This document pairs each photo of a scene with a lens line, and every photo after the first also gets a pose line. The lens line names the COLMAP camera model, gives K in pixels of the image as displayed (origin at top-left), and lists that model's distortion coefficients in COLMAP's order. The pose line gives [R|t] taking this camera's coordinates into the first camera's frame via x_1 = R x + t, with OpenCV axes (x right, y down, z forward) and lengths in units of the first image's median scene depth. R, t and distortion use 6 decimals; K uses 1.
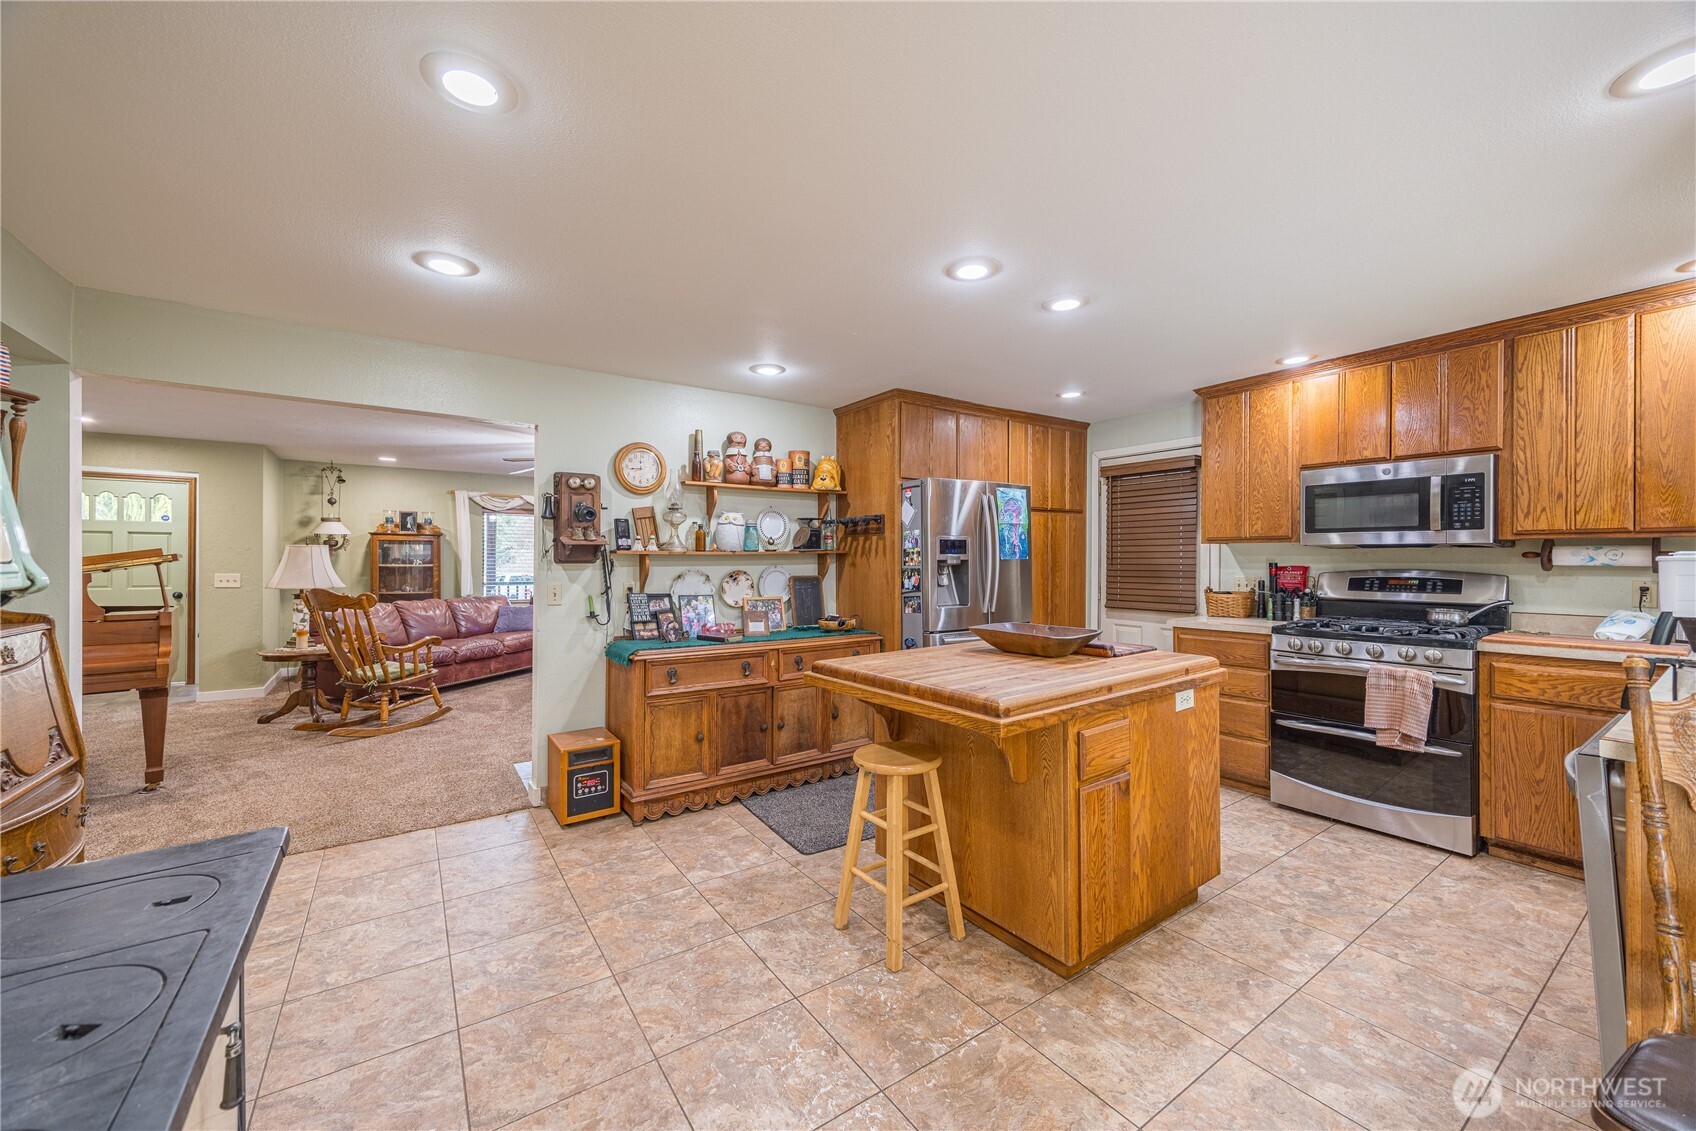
lens RADIAL K [[647.4, 0, 848.5], [0, 647.4, 557.5], [0, 0, 1]] dist [0.000039, -0.000055]
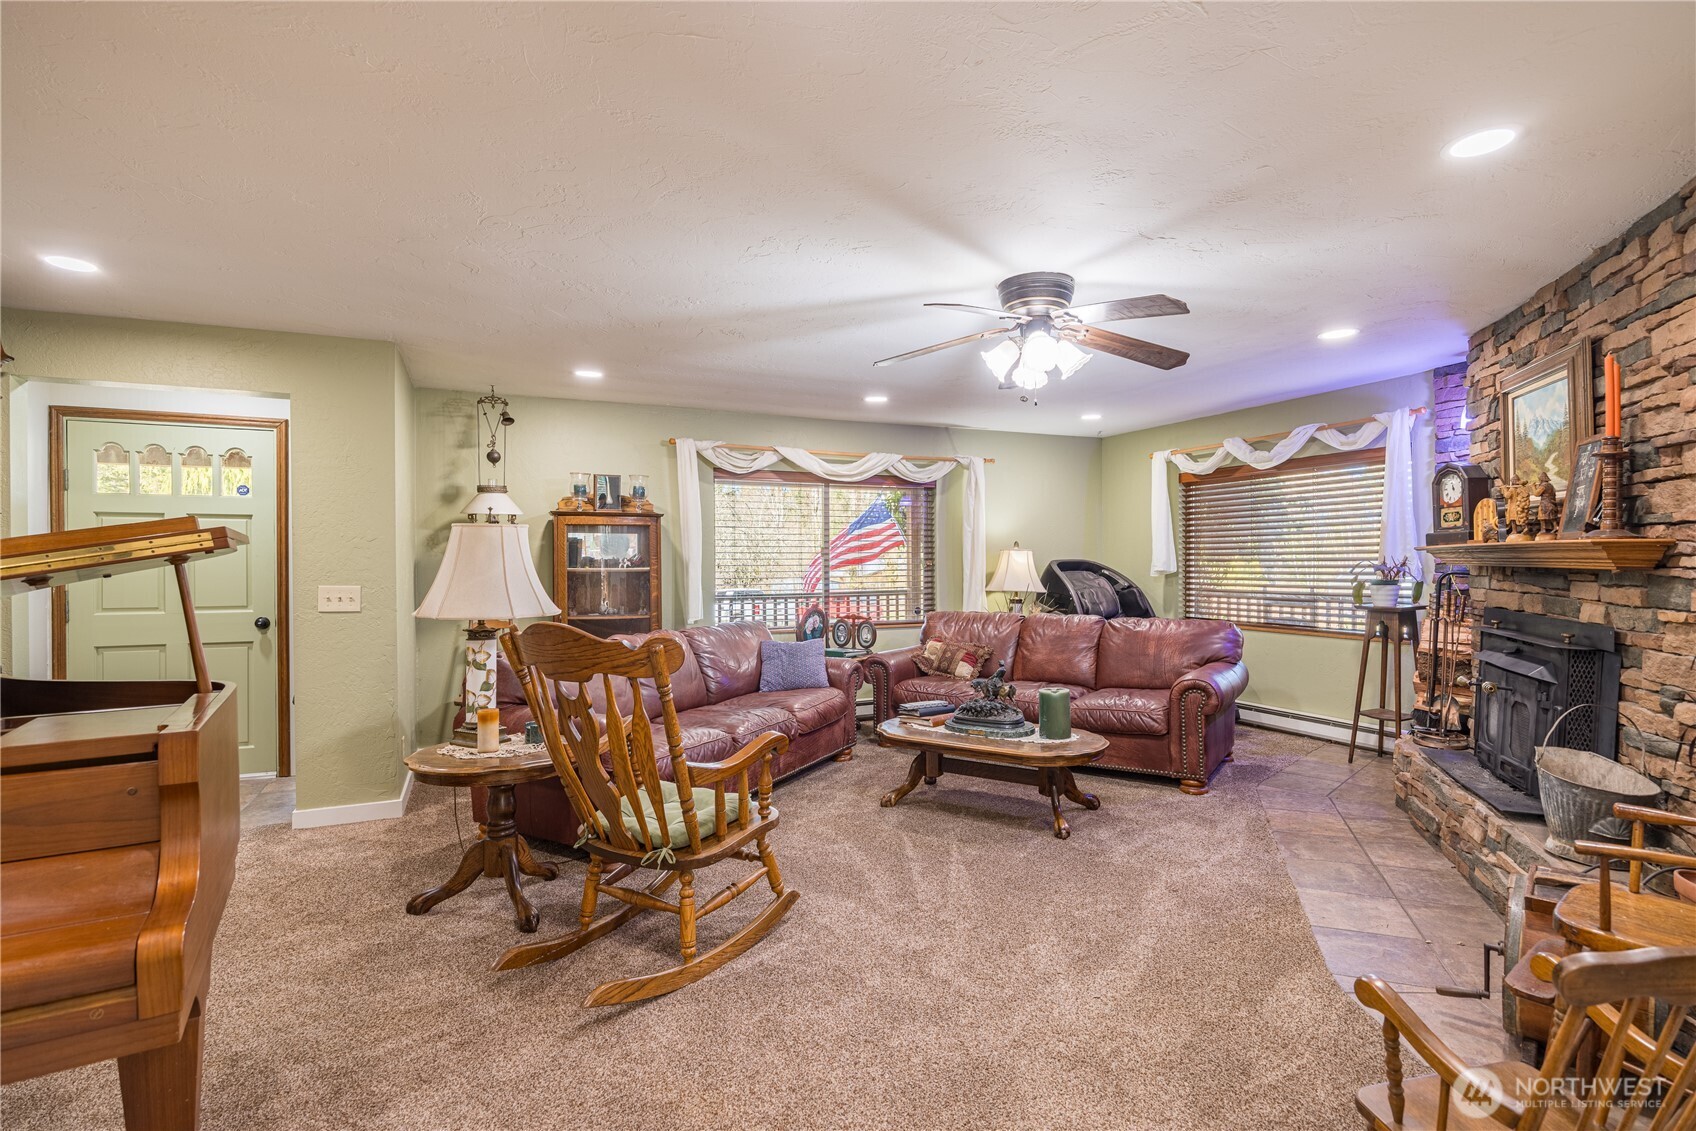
lens RADIAL K [[765.2, 0, 848.0], [0, 765.2, 565.5], [0, 0, 1]] dist [-0.018127, 0.000443]
pose [[0.987365, -0.009001, -0.158210, -0.388647], [0.009715, 0.999946, 0.003741, 0.008734], [0.158167, -0.005231, 0.987398, 0.391420]]
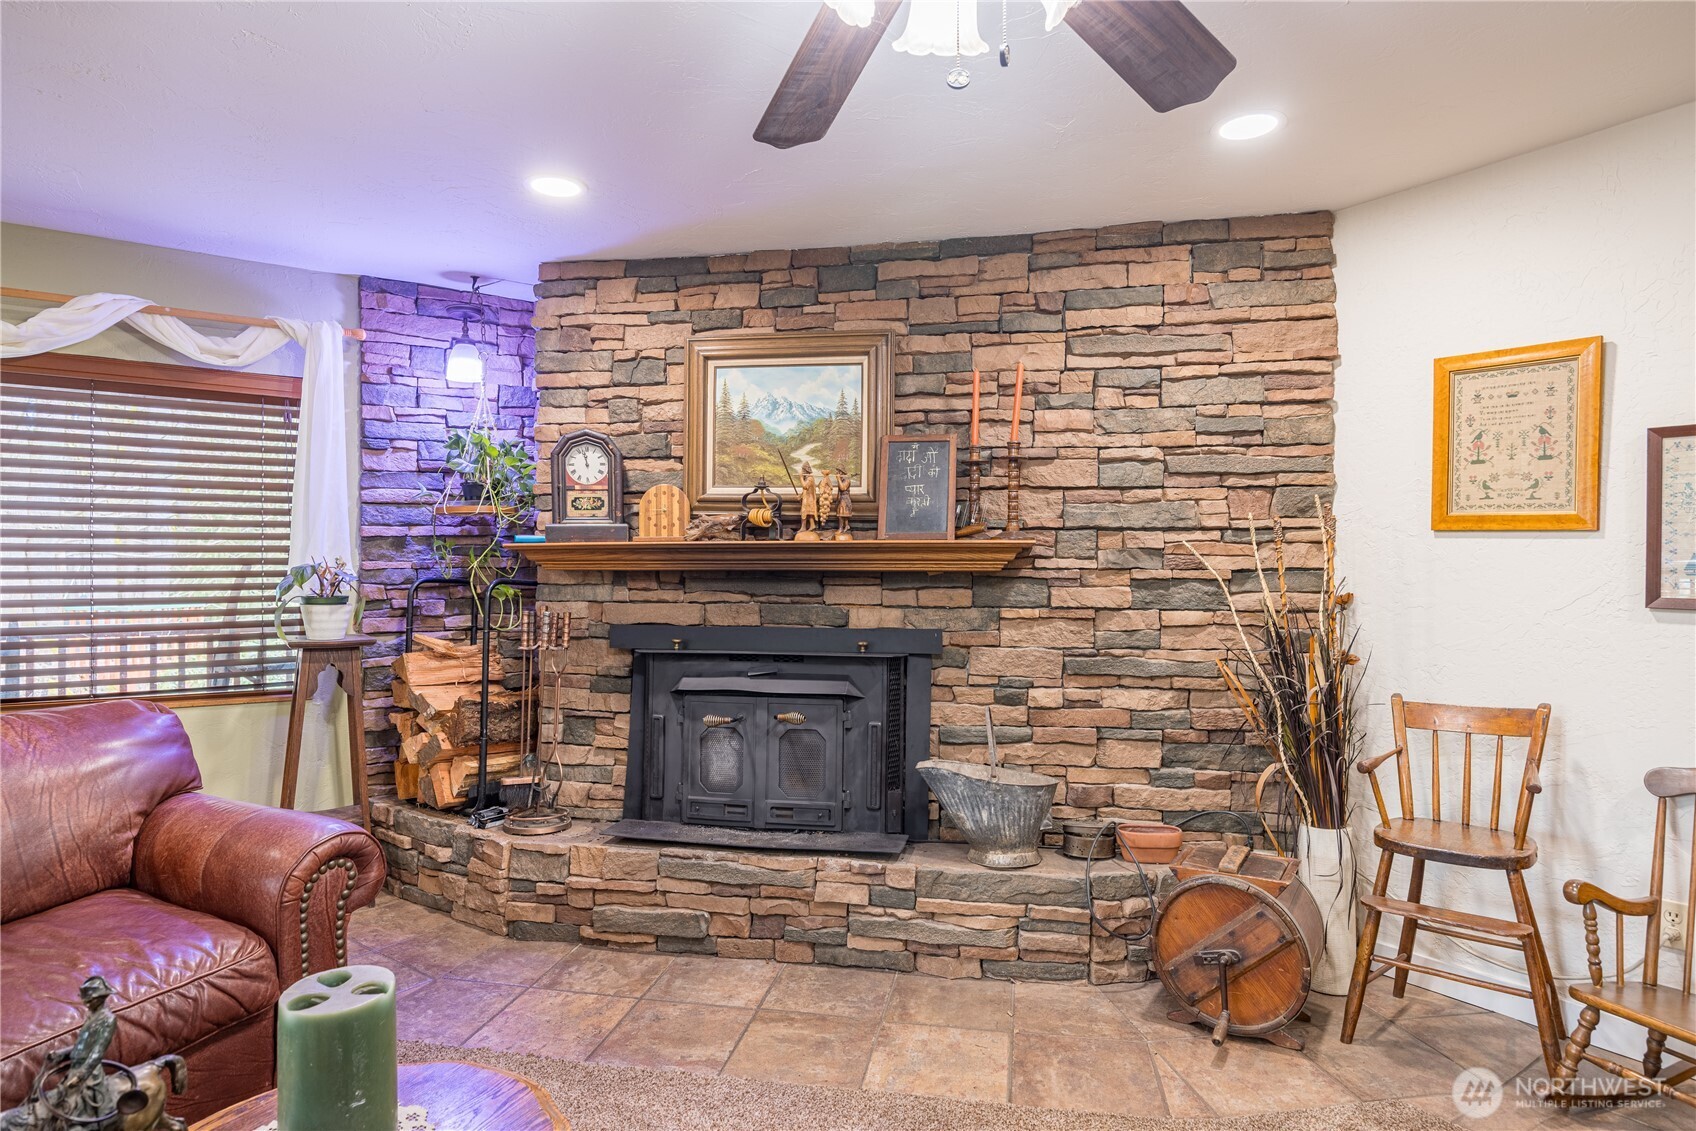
lens RADIAL K [[948.6, 0, 848.0], [0, 948.6, 565.5], [0, 0, 1]] dist [0.000039, -0.000389]
pose [[-0.014019, 0.006693, 0.999879, -0.535064], [-0.000163, 0.999978, -0.006696, 0.015485], [-0.999902, -0.000257, -0.014018, 0.843473]]
